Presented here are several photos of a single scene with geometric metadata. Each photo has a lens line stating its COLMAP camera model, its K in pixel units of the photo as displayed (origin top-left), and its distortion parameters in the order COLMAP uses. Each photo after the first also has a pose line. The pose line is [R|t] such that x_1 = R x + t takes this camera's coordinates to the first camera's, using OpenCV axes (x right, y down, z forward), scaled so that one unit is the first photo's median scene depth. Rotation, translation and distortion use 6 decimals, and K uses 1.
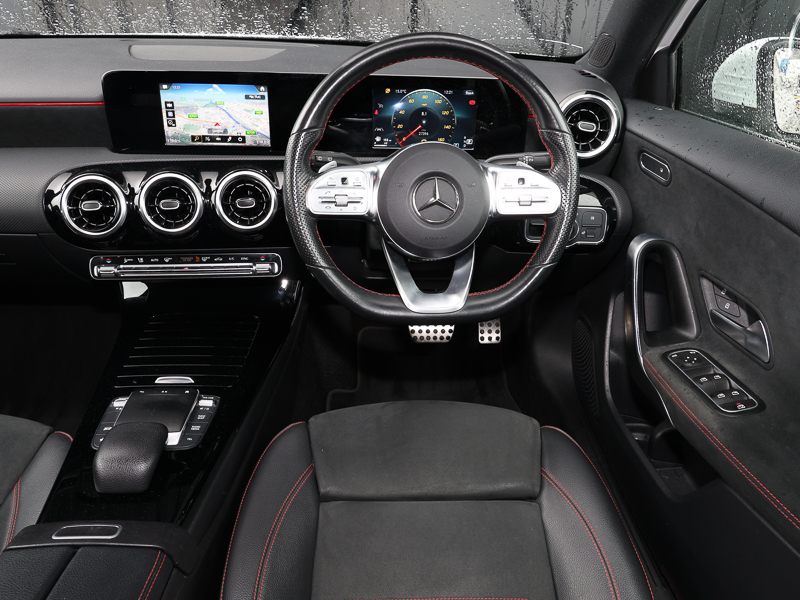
lens RADIAL K [[646.9, 0, 400.0], [0, 646.9, 300.0], [0, 0, 1]] dist [-0.001346, -0.000298]
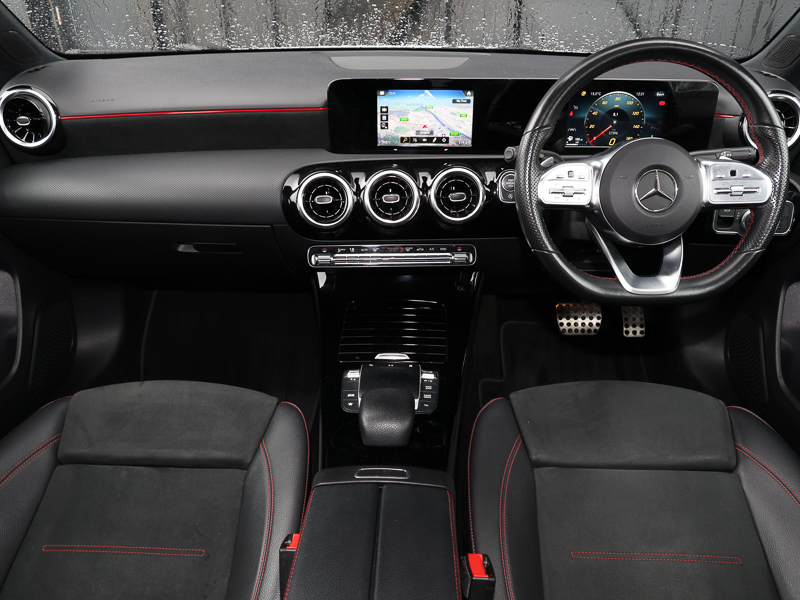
lens RADIAL K [[648.4, 0, 402.1], [0, 648.4, 309.6], [0, 0, 1]] dist [0.001276, 0.007521]
pose [[0.997258, 0.007870, -0.073580, -0.241575], [-0.008114, 0.999963, -0.003025, 0.044742], [0.073553, 0.003613, 0.997285, -0.106055]]
